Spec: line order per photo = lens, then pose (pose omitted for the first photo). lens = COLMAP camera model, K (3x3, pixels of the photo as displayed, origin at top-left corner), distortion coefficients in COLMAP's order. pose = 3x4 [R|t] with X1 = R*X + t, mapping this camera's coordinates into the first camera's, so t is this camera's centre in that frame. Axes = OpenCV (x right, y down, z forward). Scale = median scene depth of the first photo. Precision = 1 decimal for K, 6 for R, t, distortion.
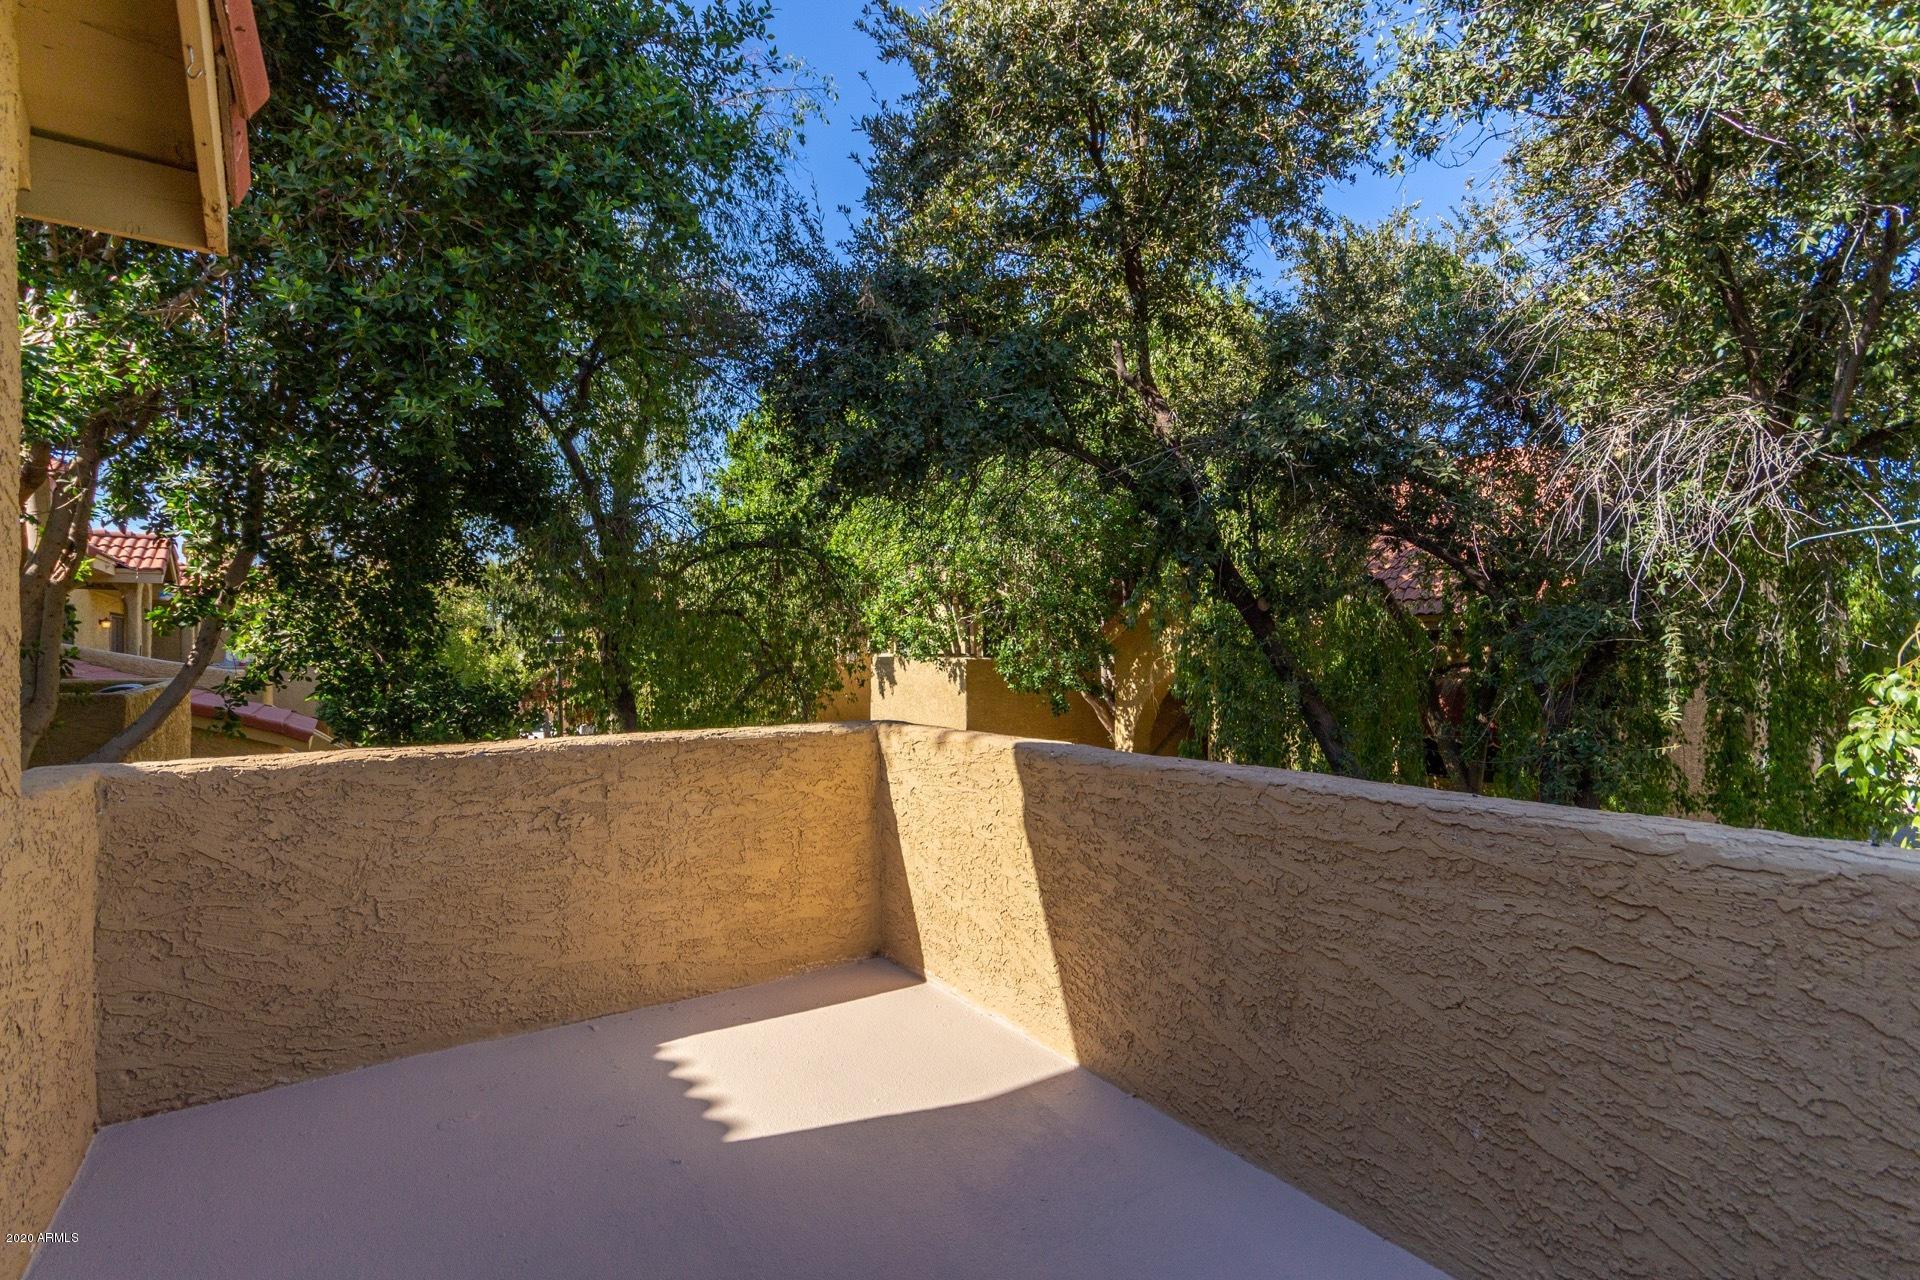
lens RADIAL K [[912.1, 0, 959.2], [0, 912.1, 650.7], [0, 0, 1]] dist [0.008450, 0.000891]
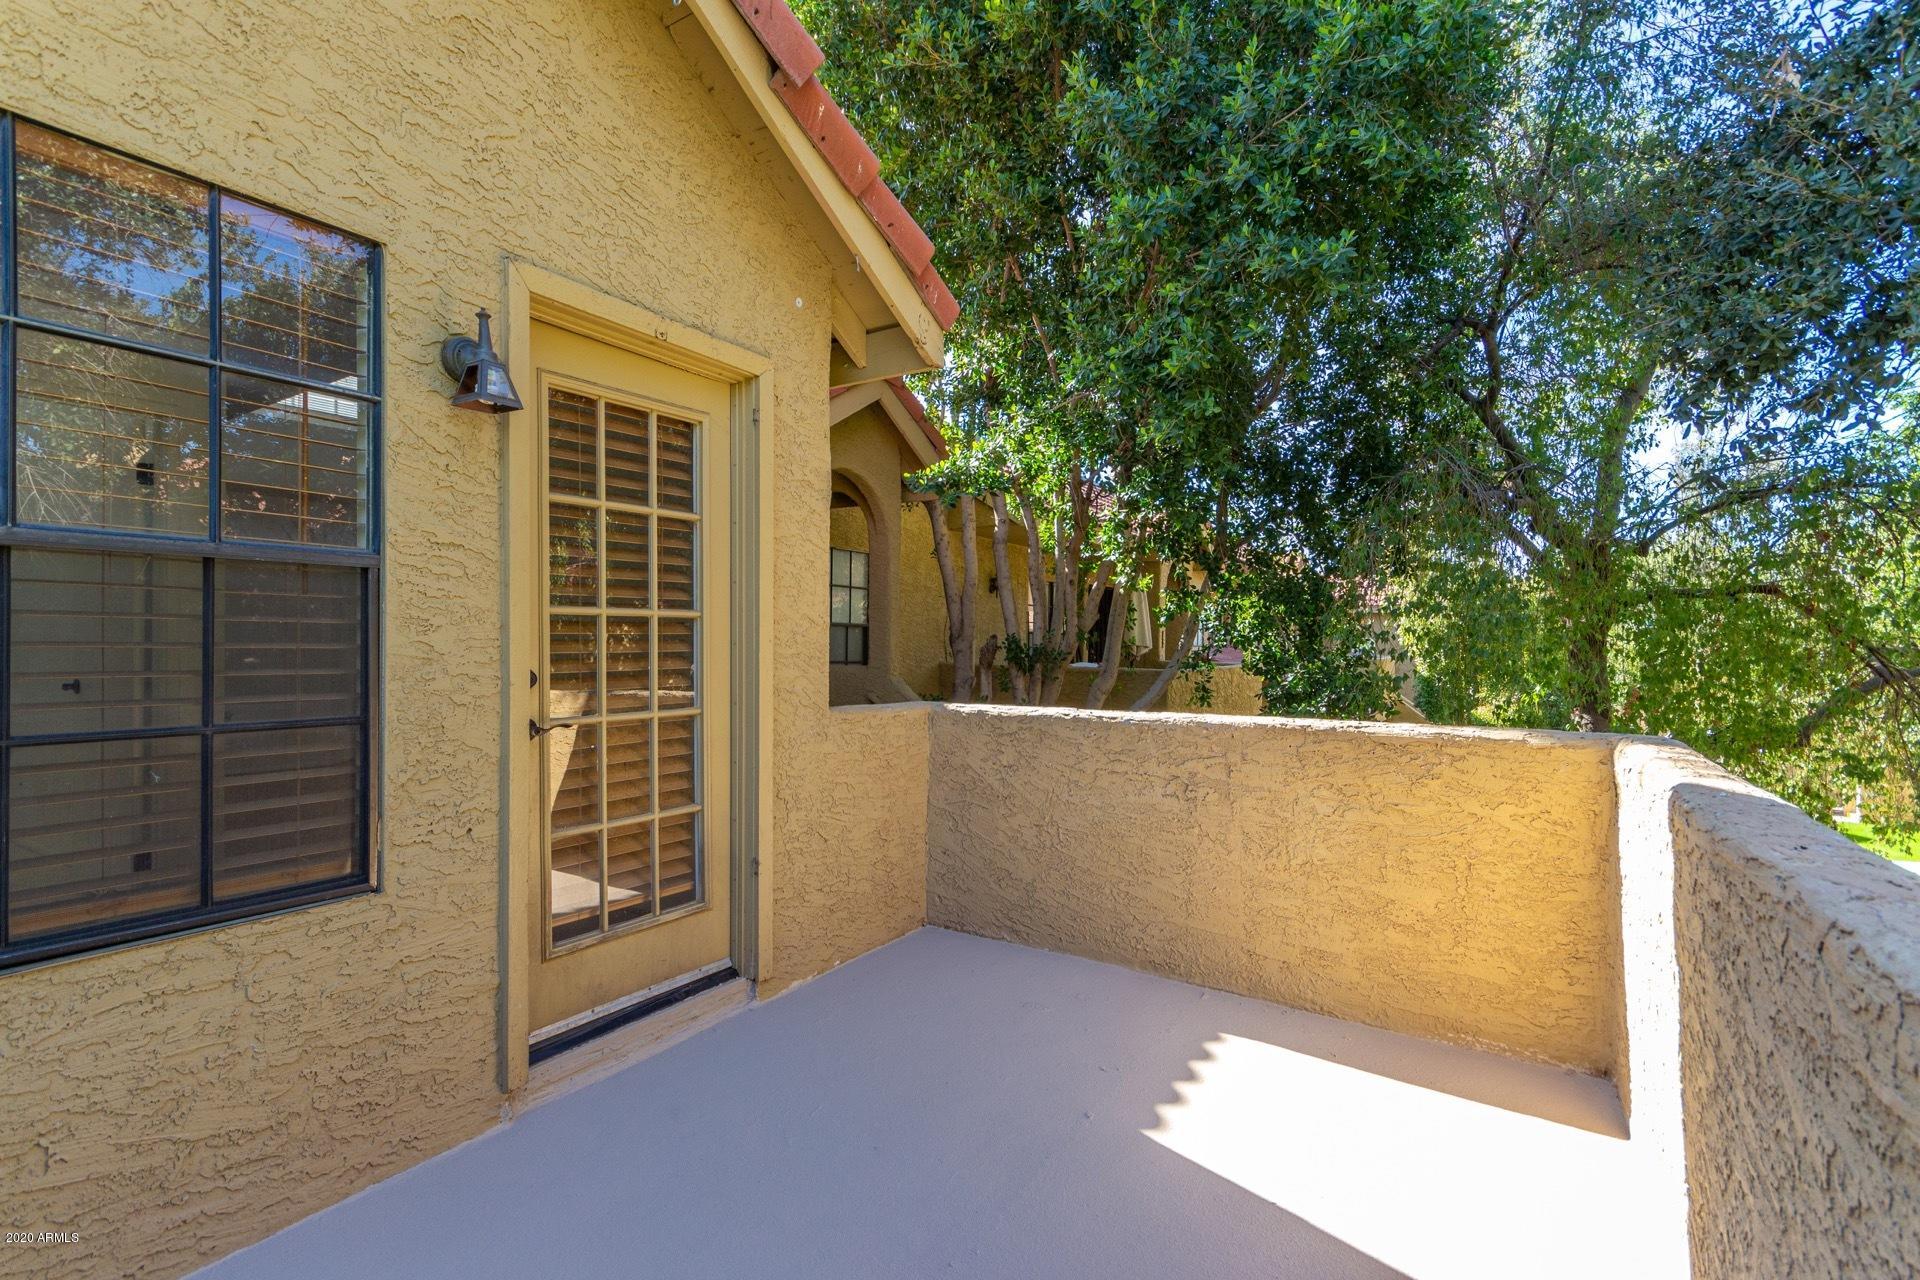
lens RADIAL K [[912.1, 0, 958.5], [0, 912.1, 630.6], [0, 0, 1]] dist [0.008450, 0.000891]
pose [[0.363514, 0.001464, -0.931588, 0.443387], [0.003690, 0.999989, 0.003012, -0.005414], [0.931581, -0.004533, 0.363505, 0.351858]]
